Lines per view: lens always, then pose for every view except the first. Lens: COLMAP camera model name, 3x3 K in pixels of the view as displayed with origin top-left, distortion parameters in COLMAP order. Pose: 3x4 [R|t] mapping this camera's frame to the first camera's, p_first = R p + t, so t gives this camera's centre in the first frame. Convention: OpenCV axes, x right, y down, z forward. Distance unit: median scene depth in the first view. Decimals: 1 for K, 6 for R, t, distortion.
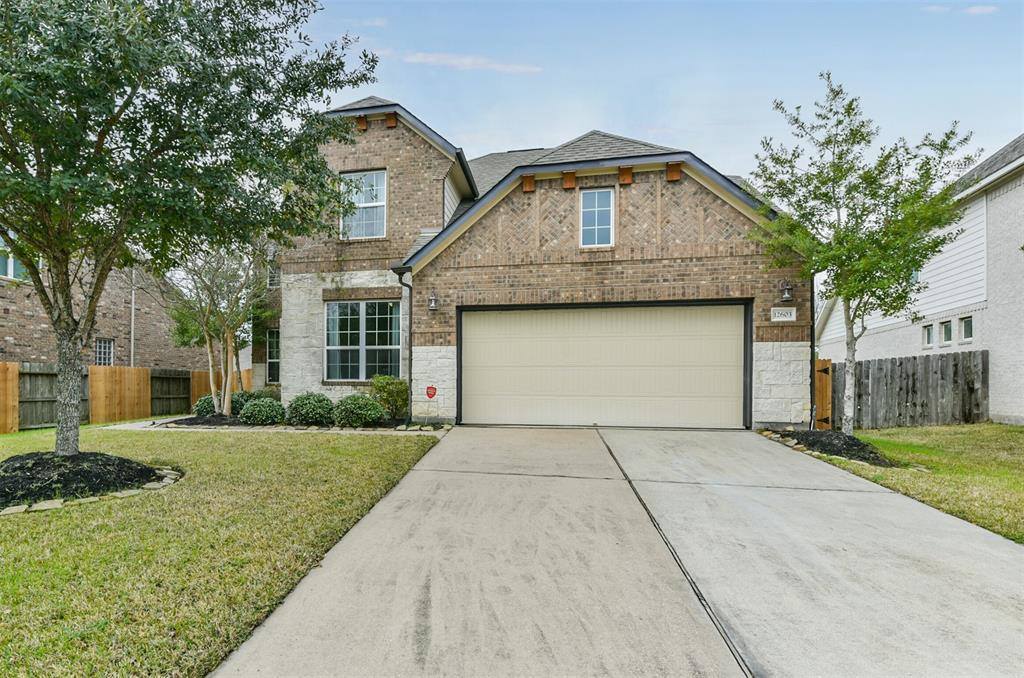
lens RADIAL K [[489.5, 0, 493.4], [0, 489.5, 385.4], [0, 0, 1]] dist [-0.008025, -0.001280]
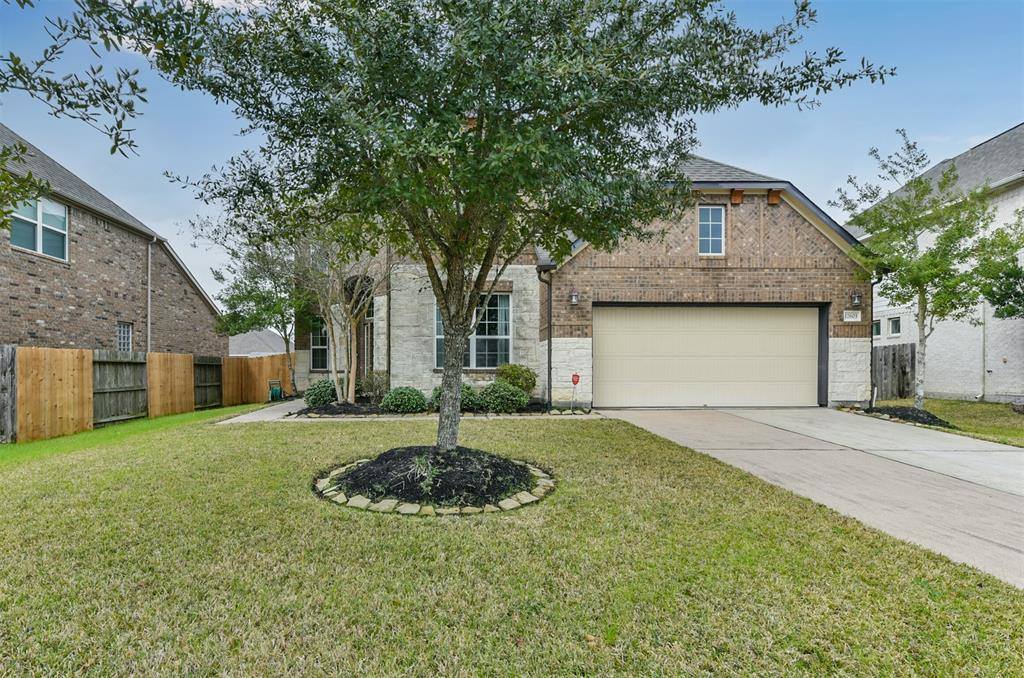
lens RADIAL K [[453.9, 0, 499.0], [0, 453.9, 374.6], [0, 0, 1]] dist [-0.008589, 0.001030]
pose [[0.978811, -0.006755, 0.204655, -0.507192], [0.003853, 0.999886, 0.014576, -0.012543], [-0.204730, -0.013479, 0.978726, 0.030959]]
